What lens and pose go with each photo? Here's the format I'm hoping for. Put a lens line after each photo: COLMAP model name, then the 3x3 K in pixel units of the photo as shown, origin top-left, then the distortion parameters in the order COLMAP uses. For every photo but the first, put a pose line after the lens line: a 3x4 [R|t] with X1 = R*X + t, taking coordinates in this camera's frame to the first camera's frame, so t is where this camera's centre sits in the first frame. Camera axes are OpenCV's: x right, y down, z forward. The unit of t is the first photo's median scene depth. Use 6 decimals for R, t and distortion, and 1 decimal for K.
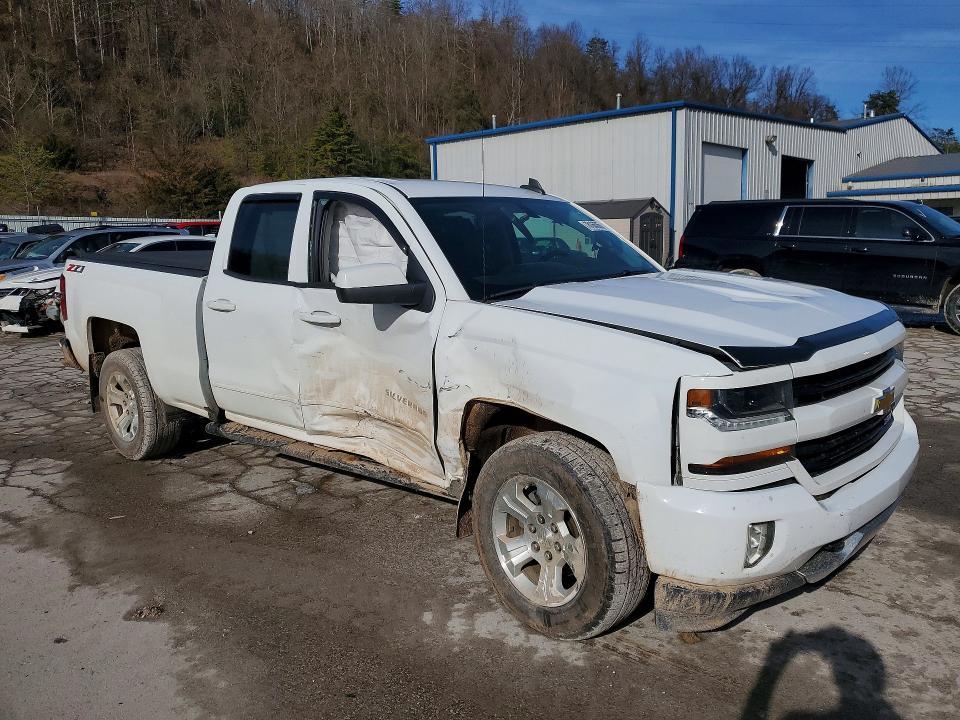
lens RADIAL K [[754.9, 0, 492.5], [0, 754.9, 360.9], [0, 0, 1]] dist [0.010515, 0.008455]
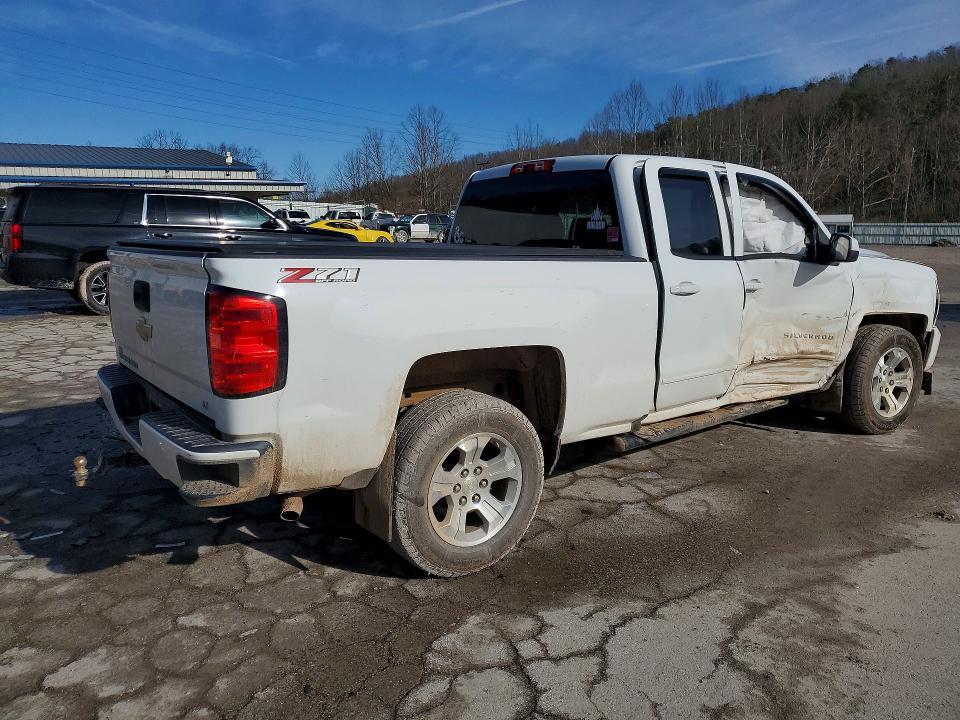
lens RADIAL K [[768.0, 0, 484.7], [0, 768.0, 371.2], [0, 0, 1]] dist [0.020270, 0.002299]
pose [[0.203578, -0.180208, 0.962331, -1.492894], [0.162216, 0.975538, 0.148365, -0.173860], [-0.965527, 0.125902, 0.227831, 1.178314]]
